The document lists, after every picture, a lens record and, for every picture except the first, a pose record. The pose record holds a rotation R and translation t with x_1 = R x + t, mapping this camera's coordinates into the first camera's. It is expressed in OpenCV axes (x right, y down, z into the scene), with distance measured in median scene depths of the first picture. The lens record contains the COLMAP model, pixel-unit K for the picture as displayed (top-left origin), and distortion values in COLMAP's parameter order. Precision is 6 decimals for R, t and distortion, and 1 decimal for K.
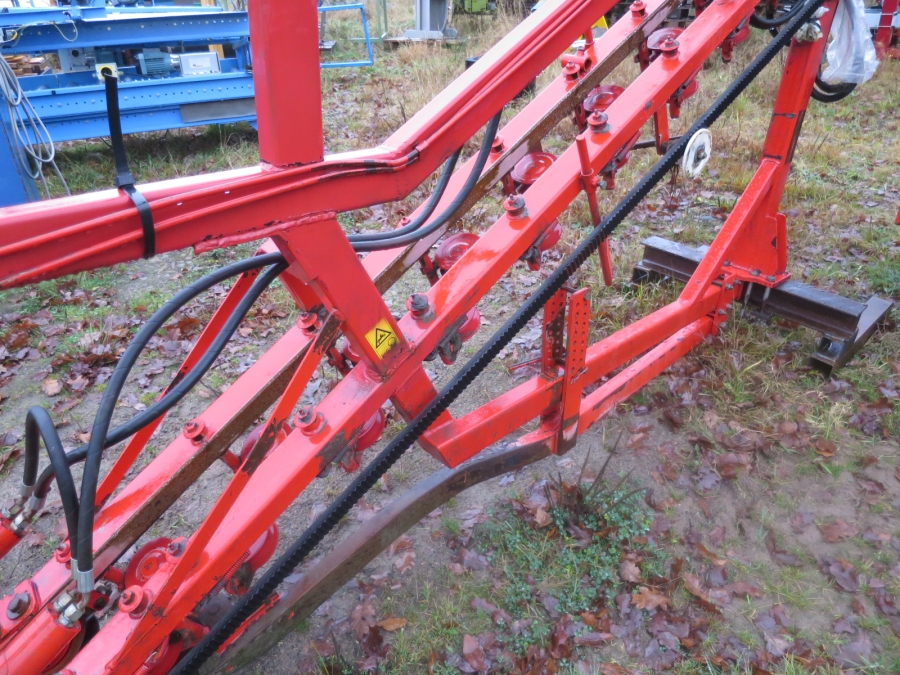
lens RADIAL K [[647.6, 0, 451.9], [0, 647.6, 344.3], [0, 0, 1]] dist [-0.058239, 0.014710]
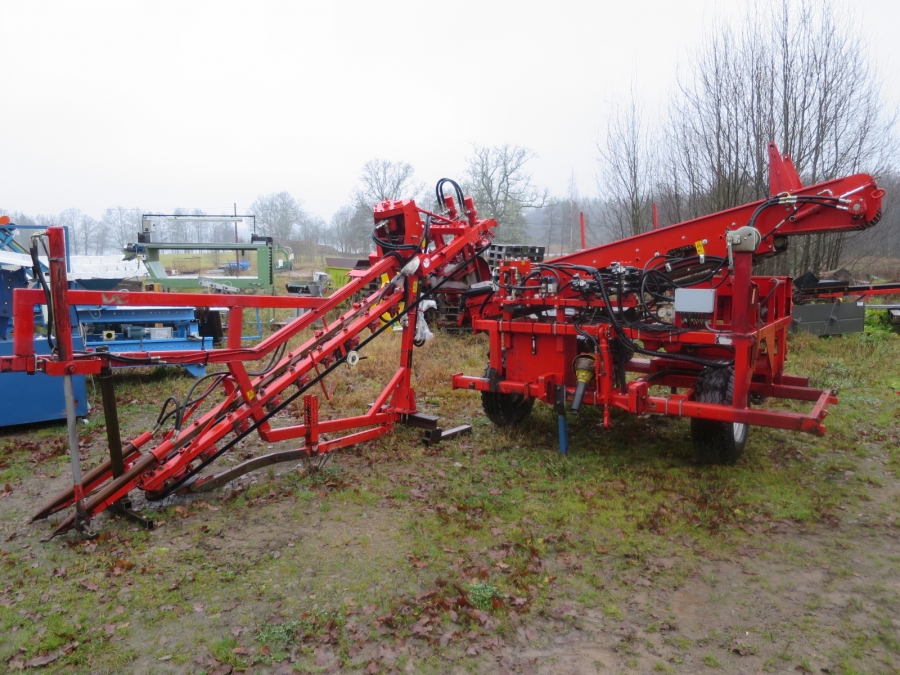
lens RADIAL K [[647.6, 0, 452.6], [0, 647.6, 332.1], [0, 0, 1]] dist [-0.058239, 0.014710]
pose [[0.985721, 0.018206, 0.167398, 0.125581], [0.053798, 0.907982, -0.415542, 0.382235], [-0.159560, 0.418614, 0.894037, -0.816361]]
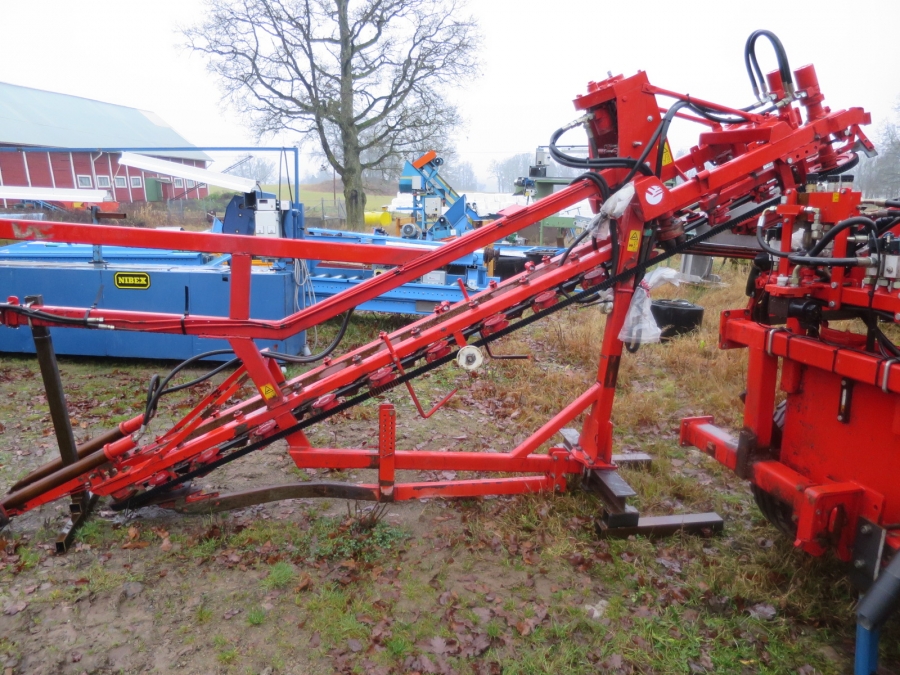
lens RADIAL K [[647.6, 0, 447.1], [0, 647.6, 337.0], [0, 0, 1]] dist [-0.058239, 0.014710]
pose [[0.835160, 0.167476, -0.523889, 0.509253], [-0.325483, 0.918313, -0.225306, 0.039571], [0.443361, 0.358683, 0.821448, -0.245682]]
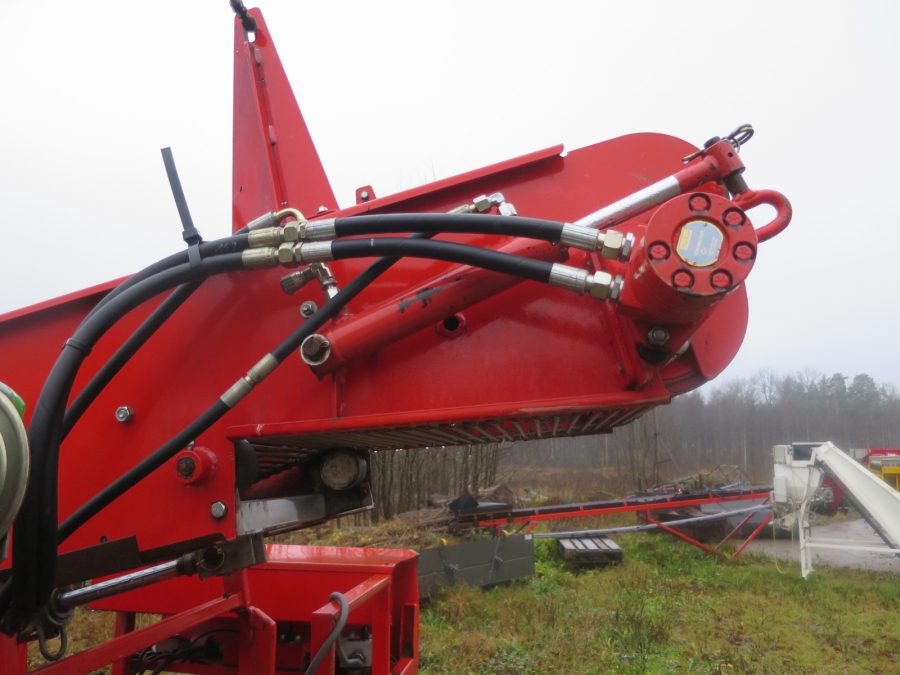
lens RADIAL K [[647.6, 0, 452.0], [0, 647.6, 333.8], [0, 0, 1]] dist [-0.058239, 0.014710]
pose [[0.797681, 0.167235, 0.579429, 0.800918], [0.276126, 0.752882, -0.597430, -0.096776], [-0.536153, 0.636554, 0.554382, -0.143314]]
